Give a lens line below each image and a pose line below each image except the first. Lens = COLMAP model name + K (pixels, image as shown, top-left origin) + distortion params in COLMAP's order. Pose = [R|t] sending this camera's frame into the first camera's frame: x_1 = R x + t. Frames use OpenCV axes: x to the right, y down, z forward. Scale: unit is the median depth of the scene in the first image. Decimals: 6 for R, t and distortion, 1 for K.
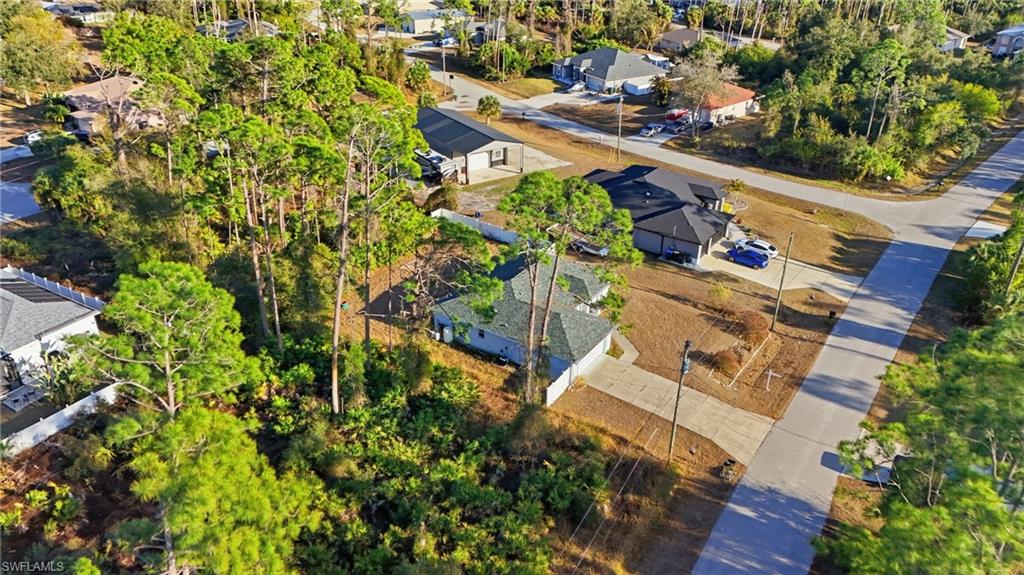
lens RADIAL K [[746.6, 0, 515.0], [0, 746.6, 284.7], [0, 0, 1]] dist [0.082831, -0.082459]
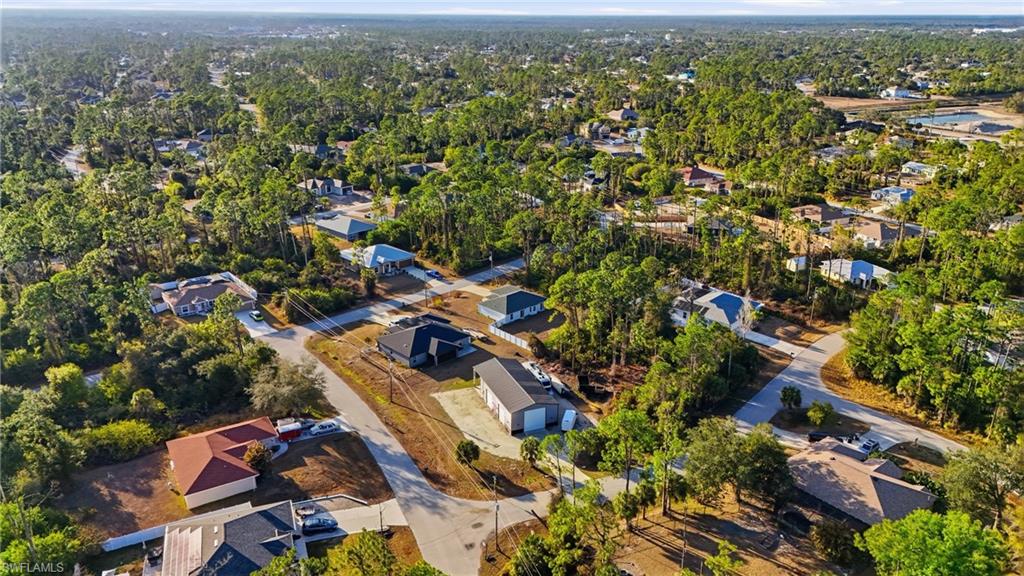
lens RADIAL K [[746.6, 0, 515.0], [0, 746.6, 285.2], [0, 0, 1]] dist [0.082831, -0.082459]
pose [[-0.983764, -0.065938, 0.166912, -0.409205], [0.079382, 0.674247, 0.734227, -1.851650], [-0.160954, 0.735556, -0.658066, 2.505243]]
